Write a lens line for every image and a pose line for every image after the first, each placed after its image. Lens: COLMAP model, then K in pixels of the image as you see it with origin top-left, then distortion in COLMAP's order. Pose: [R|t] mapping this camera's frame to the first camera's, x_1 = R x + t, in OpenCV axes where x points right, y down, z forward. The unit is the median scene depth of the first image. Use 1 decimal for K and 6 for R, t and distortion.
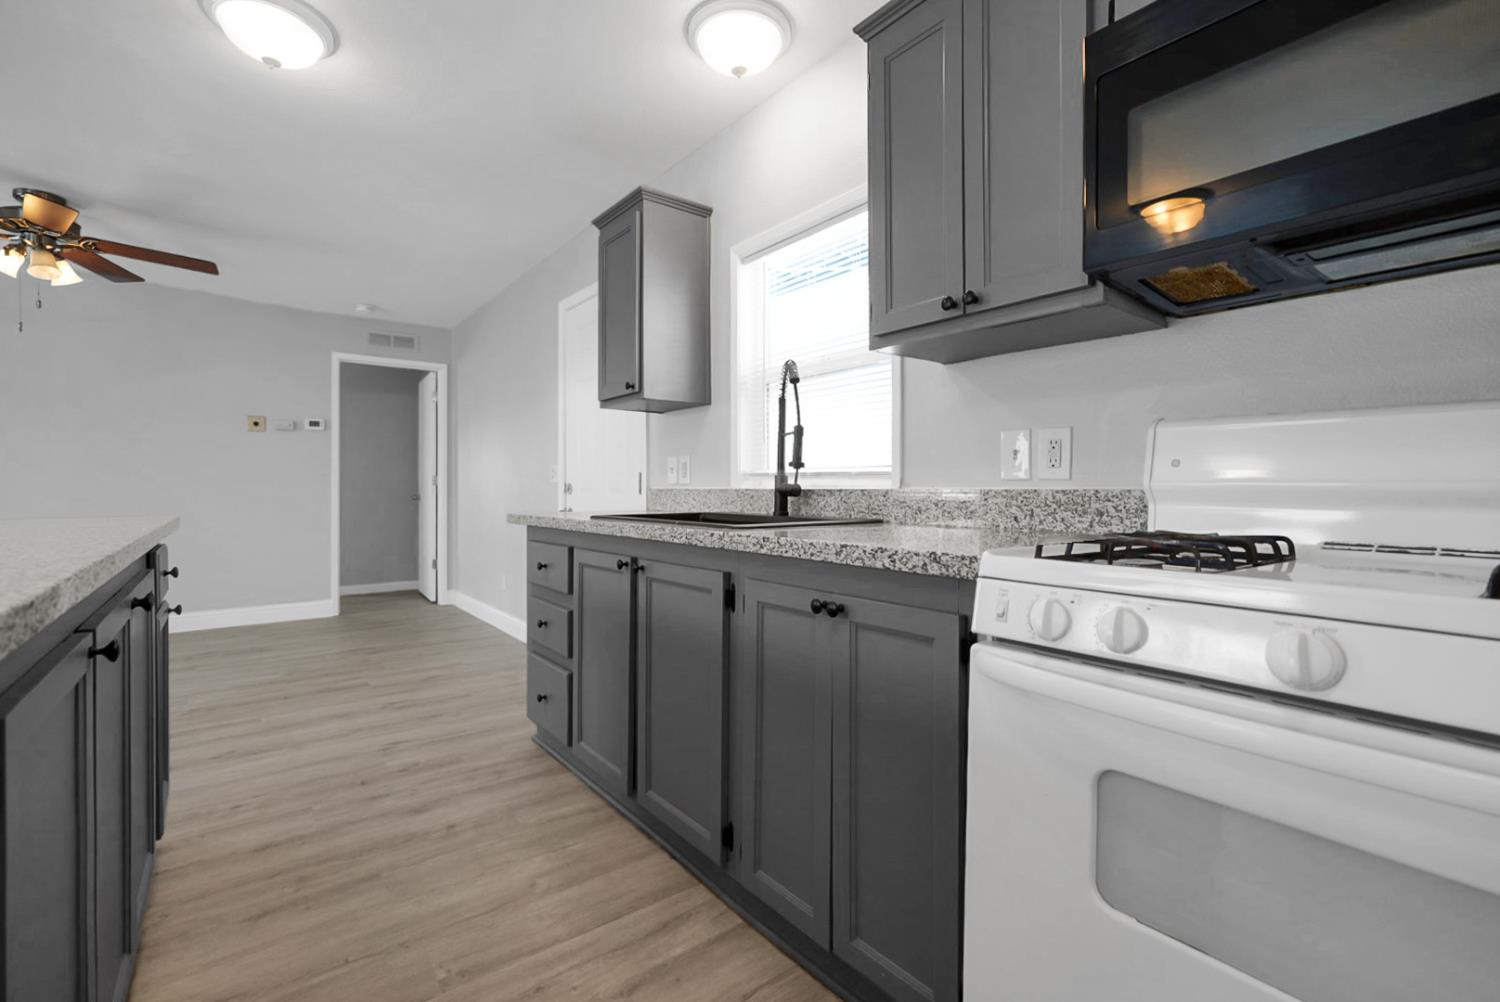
lens RADIAL K [[679.0, 0, 747.9], [0, 679.0, 485.0], [0, 0, 1]] dist [-0.005877, 0.003771]
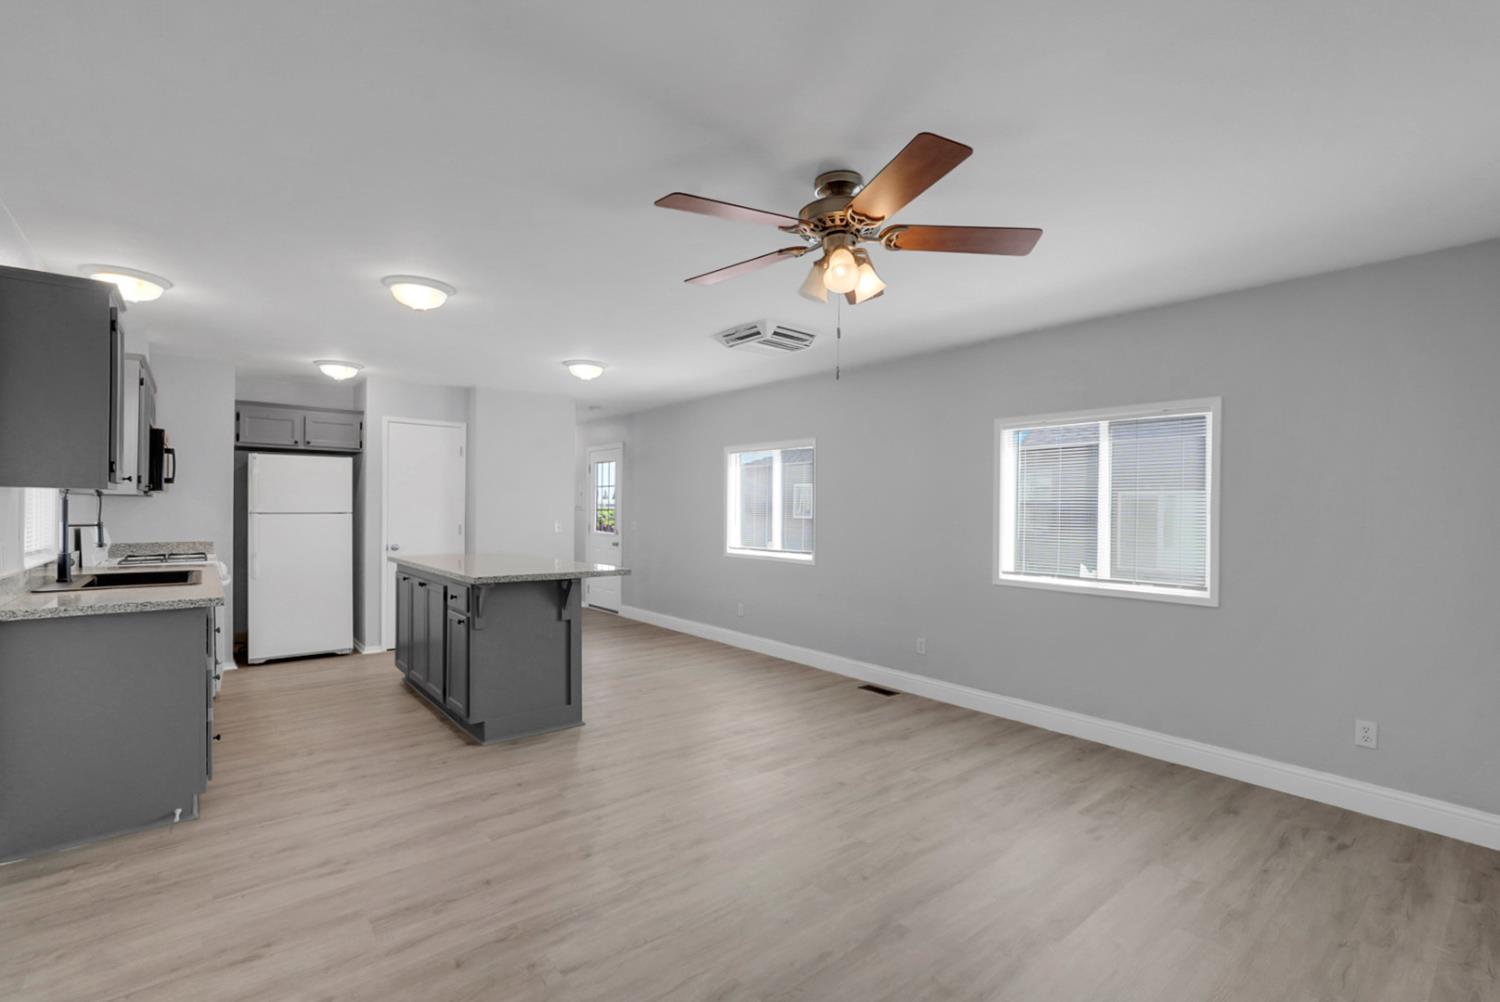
lens RADIAL K [[664.2, 0, 751.6], [0, 664.2, 513.5], [0, 0, 1]] dist [-0.008652, 0.004779]
pose [[-0.999113, -0.007555, -0.041430, -1.469360], [-0.007616, 0.999970, 0.001306, -0.121602], [0.041419, 0.001620, -0.999141, 2.697714]]
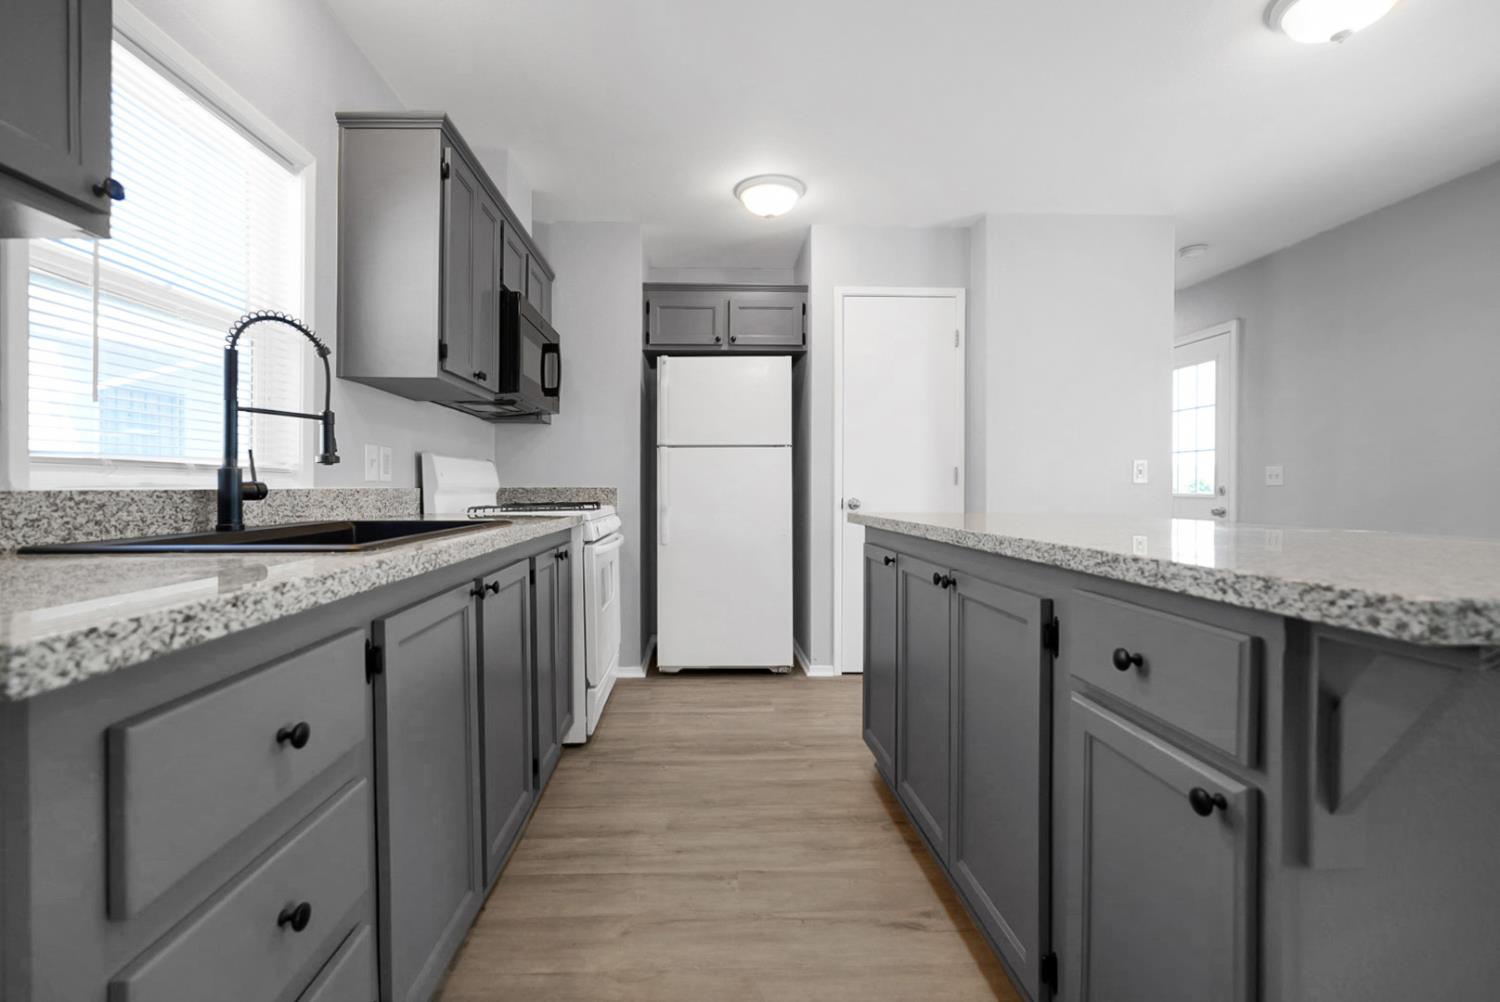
lens RADIAL K [[679.0, 0, 726.3], [0, 679.0, 489.4], [0, 0, 1]] dist [-0.005877, 0.003771]
pose [[-0.815803, -0.002810, 0.578323, -0.789114], [-0.002771, 0.999996, 0.000951, 0.004027], [-0.578323, -0.000827, -0.815807, 1.382830]]
